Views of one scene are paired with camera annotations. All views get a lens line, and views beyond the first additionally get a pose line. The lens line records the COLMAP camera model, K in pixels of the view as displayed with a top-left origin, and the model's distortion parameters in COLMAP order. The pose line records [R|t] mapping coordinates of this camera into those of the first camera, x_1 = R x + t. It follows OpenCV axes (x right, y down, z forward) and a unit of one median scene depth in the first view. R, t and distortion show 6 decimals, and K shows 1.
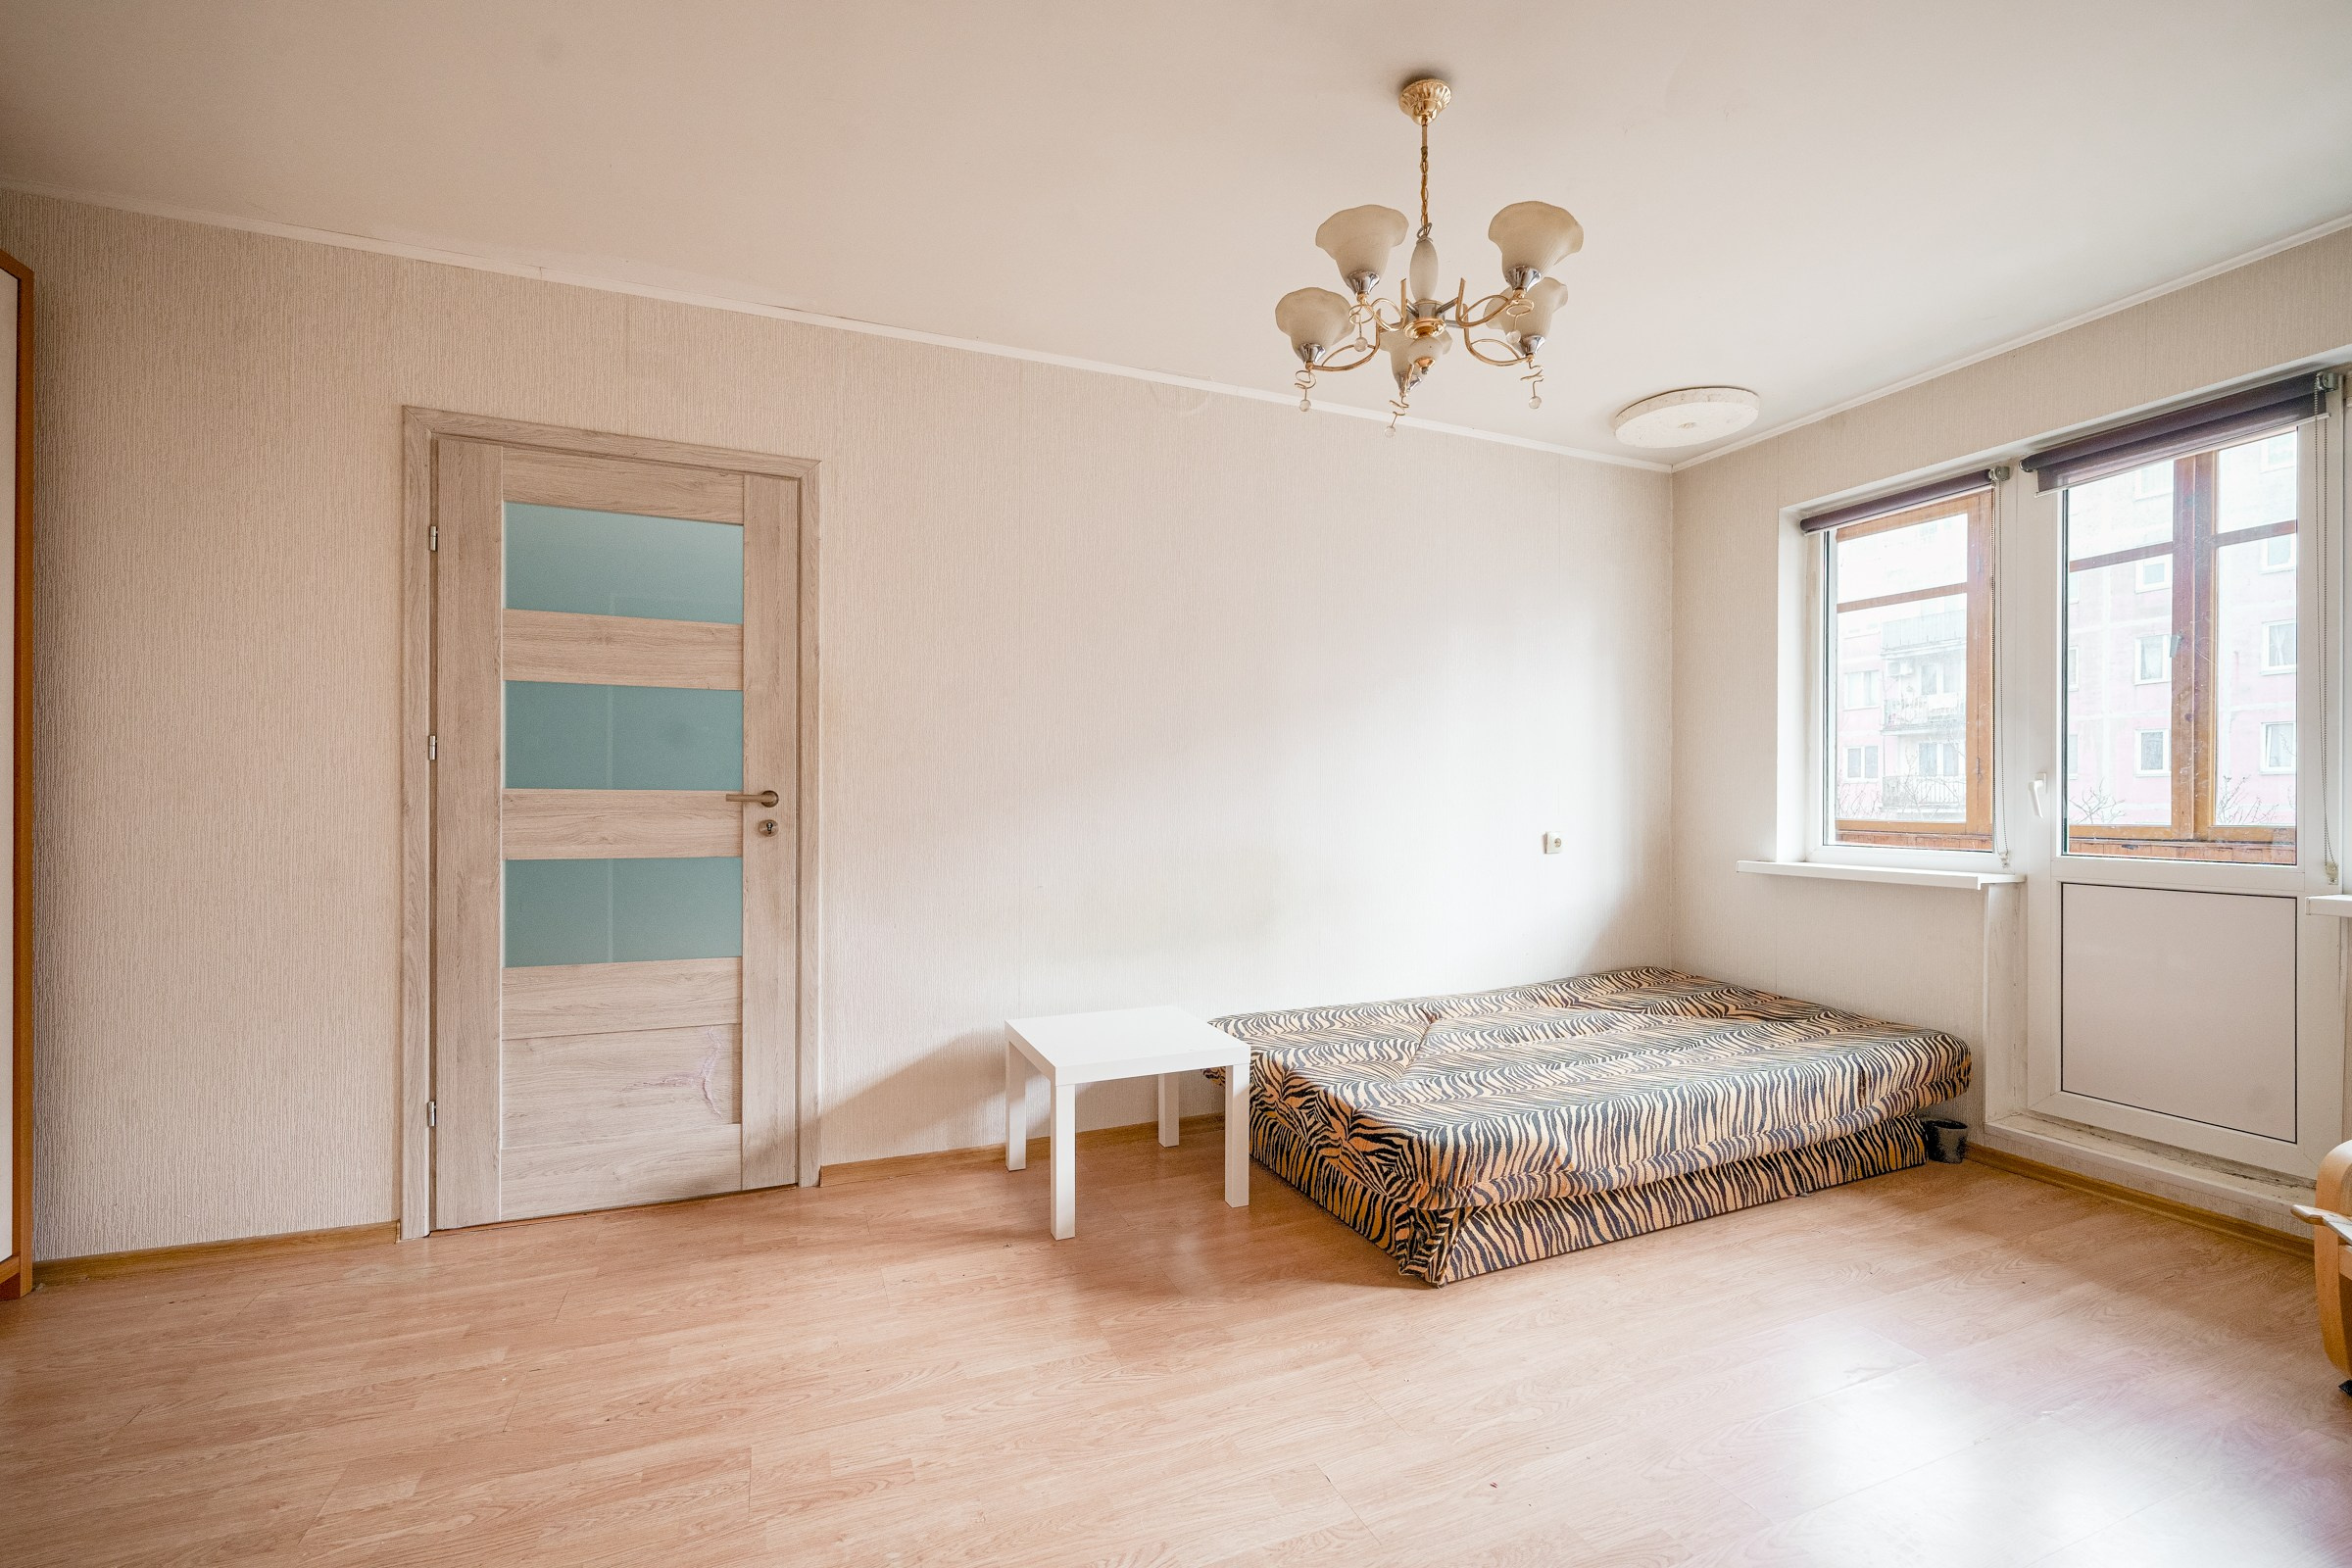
lens RADIAL K [[958.6, 0, 1192.8], [0, 958.6, 807.9], [0, 0, 1]] dist [-0.002253, -0.000598]
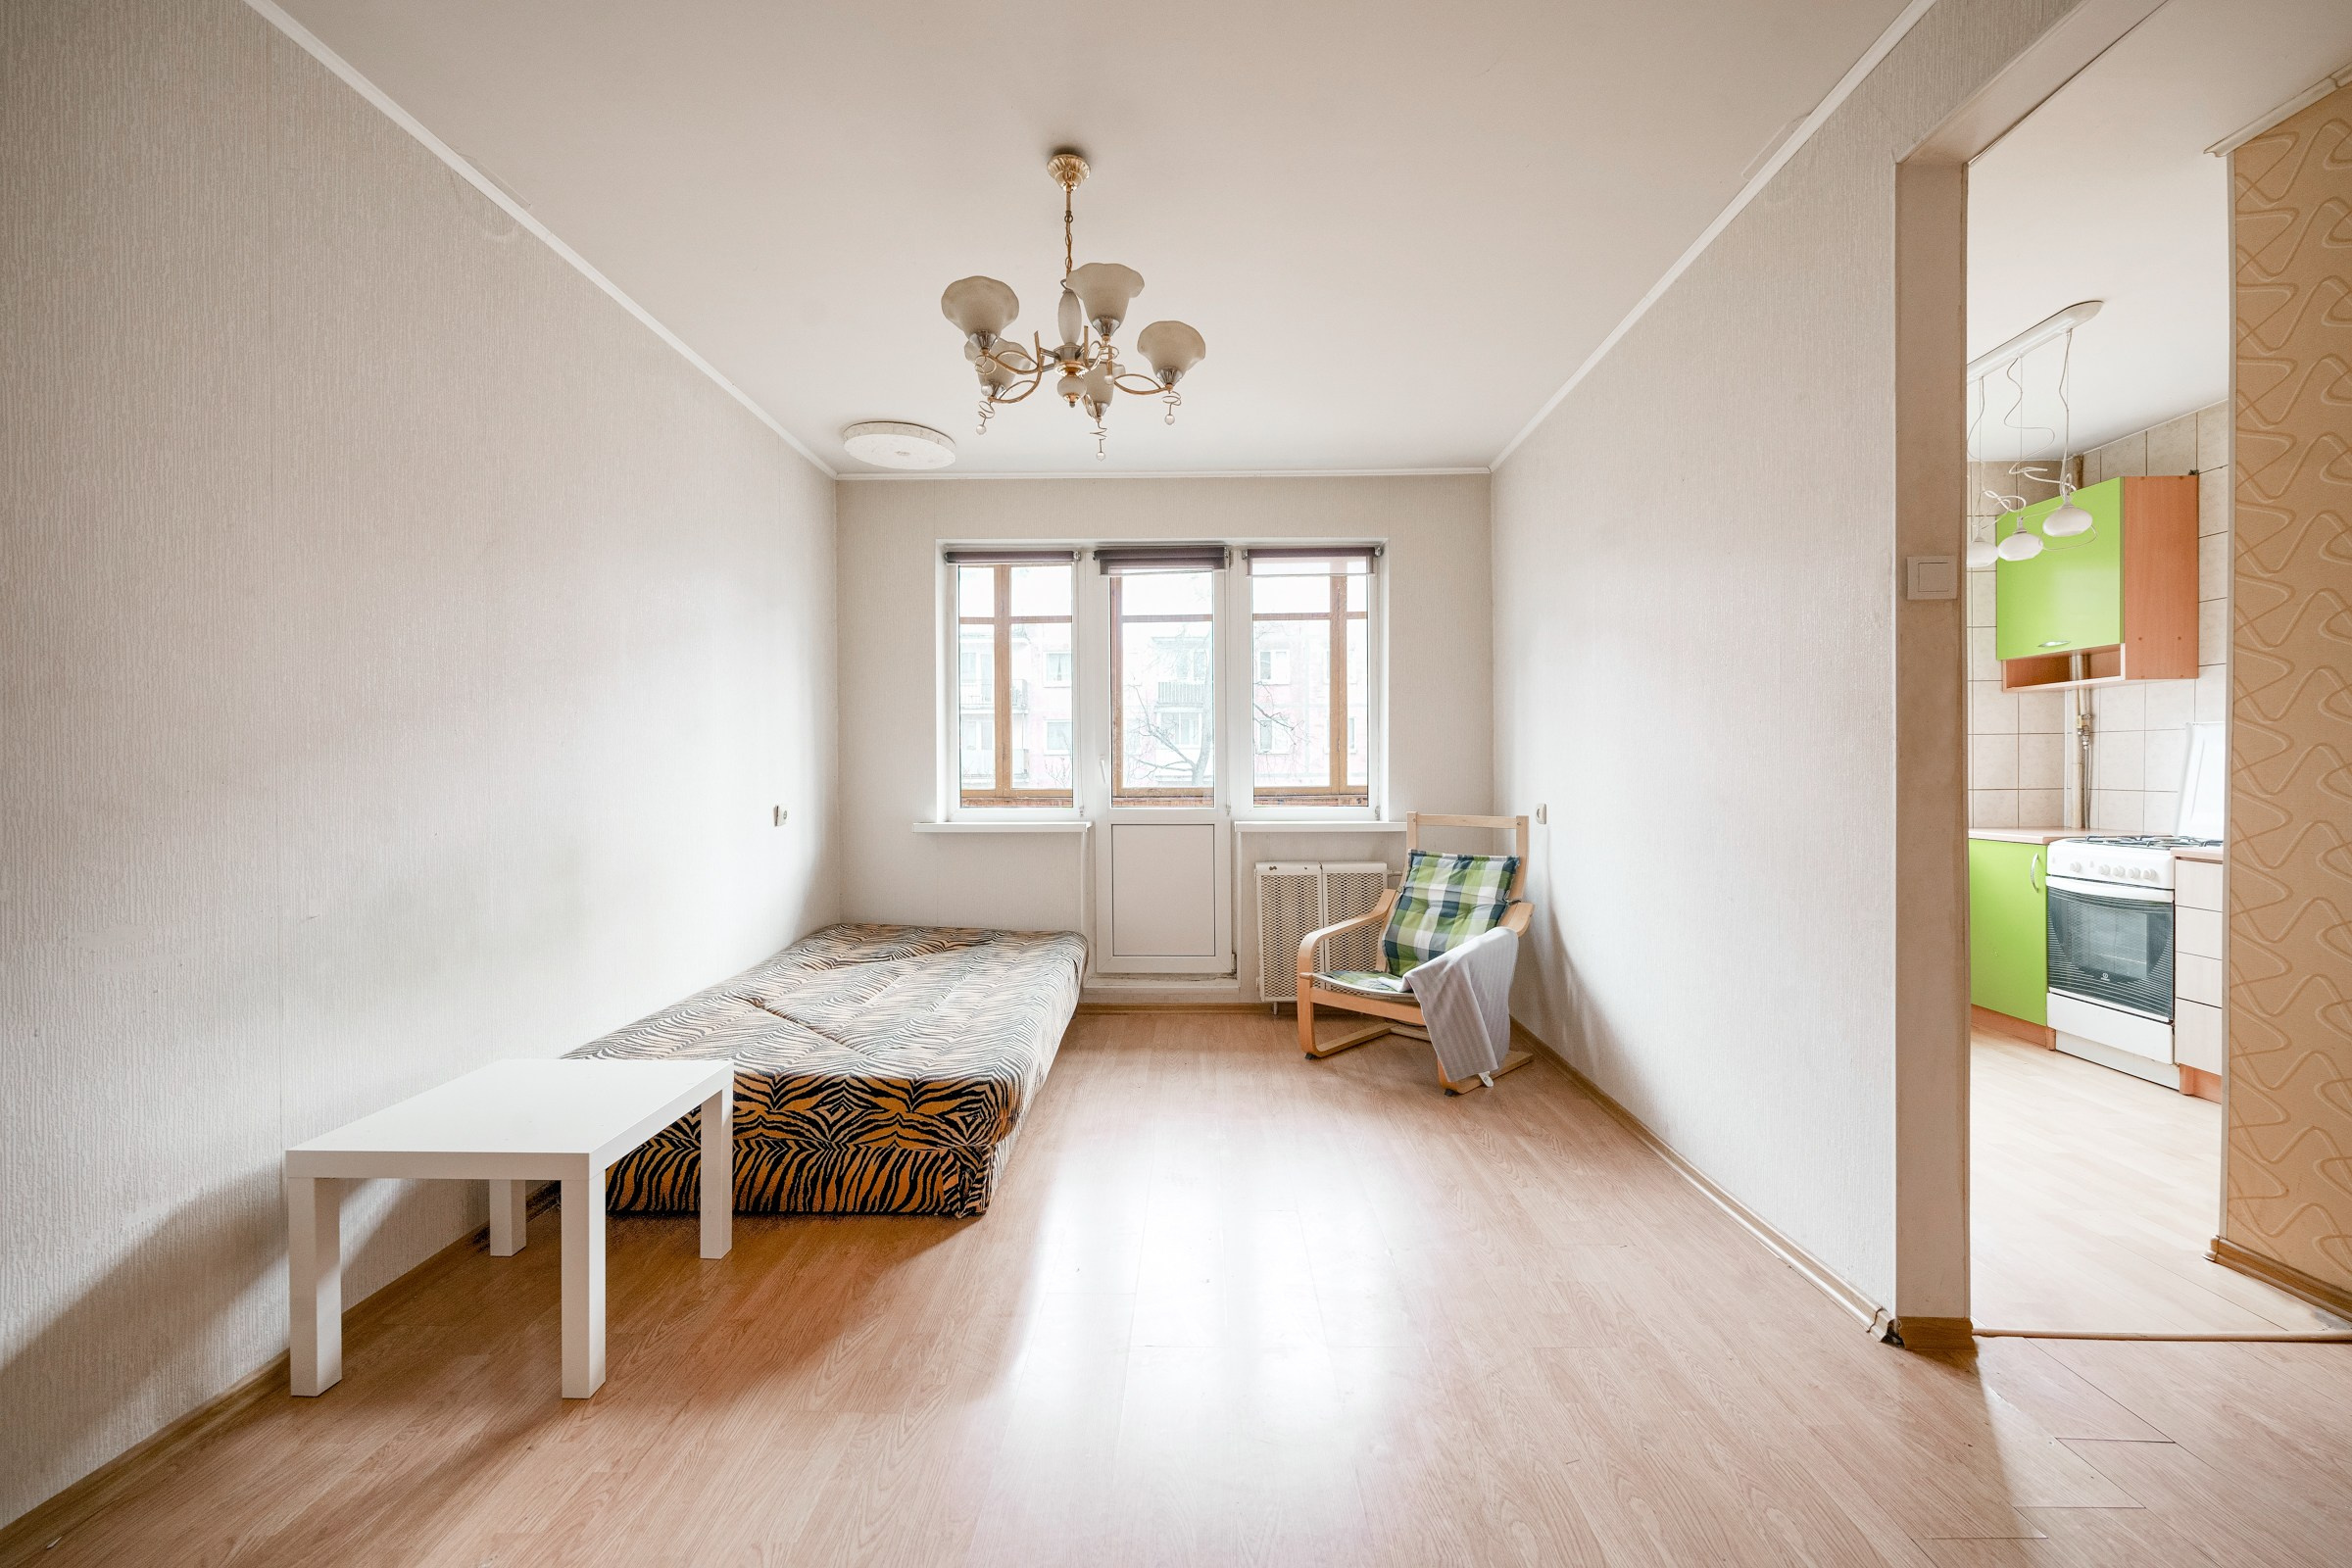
lens RADIAL K [[958.6, 0, 1160.8], [0, 958.6, 786.6], [0, 0, 1]] dist [-0.002253, -0.000598]
pose [[0.414425, -0.014419, 0.909969, -0.591185], [0.009324, 0.999889, 0.011597, -0.003058], [-0.910036, 0.003679, 0.414513, 0.317686]]
